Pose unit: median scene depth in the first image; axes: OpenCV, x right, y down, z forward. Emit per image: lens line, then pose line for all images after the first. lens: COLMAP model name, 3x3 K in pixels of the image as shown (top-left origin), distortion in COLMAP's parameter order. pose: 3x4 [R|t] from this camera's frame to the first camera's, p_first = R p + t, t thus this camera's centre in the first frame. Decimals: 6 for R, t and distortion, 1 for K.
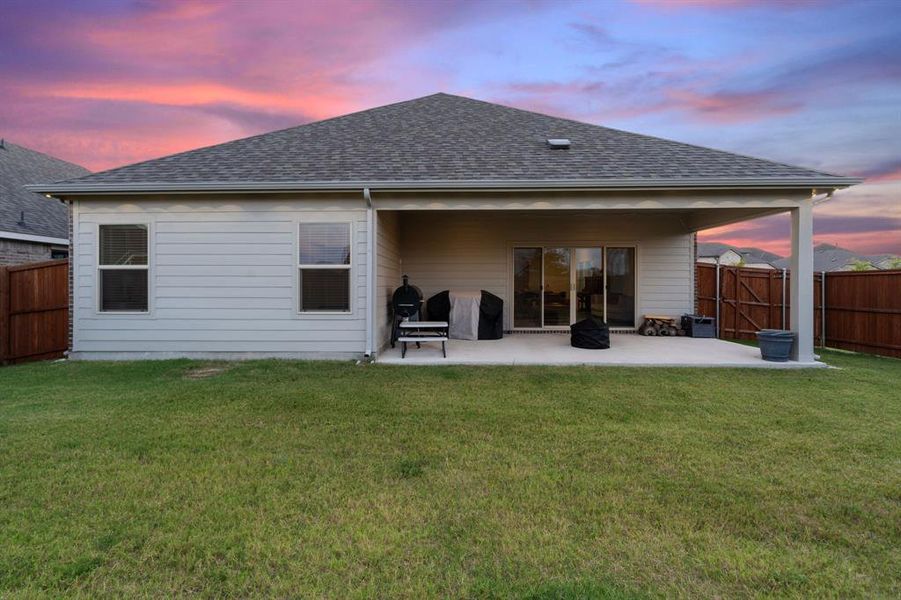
lens RADIAL K [[437.8, 0, 430.9], [0, 437.8, 295.9], [0, 0, 1]] dist [0.001242, 0.000276]
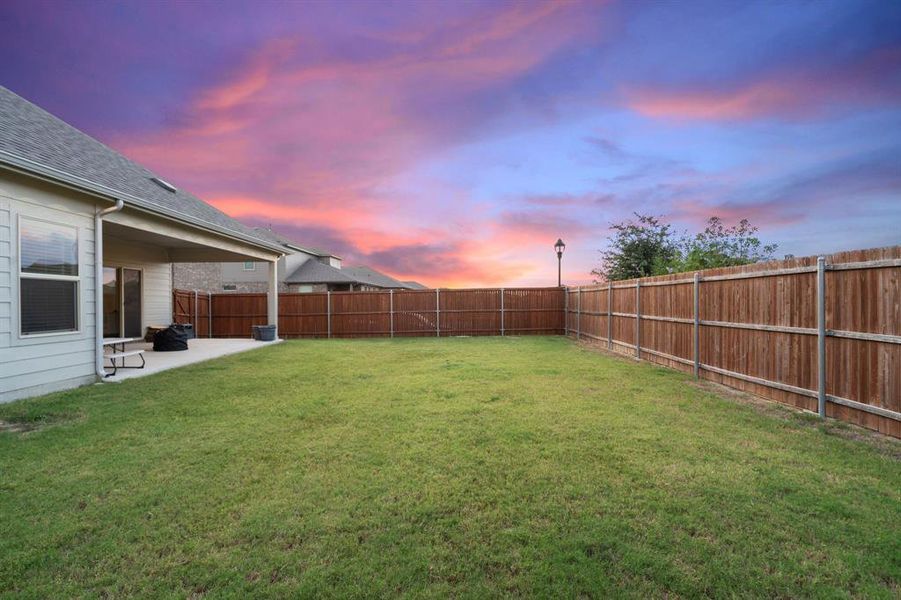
lens RADIAL K [[437.8, 0, 430.9], [0, 437.8, 295.9], [0, 0, 1]] dist [0.001242, 0.000276]
pose [[-0.012827, 0.012073, 0.999845, -1.045726], [0.035680, 0.999296, -0.011609, 0.002283], [-0.999281, 0.035525, -0.013249, 0.310013]]
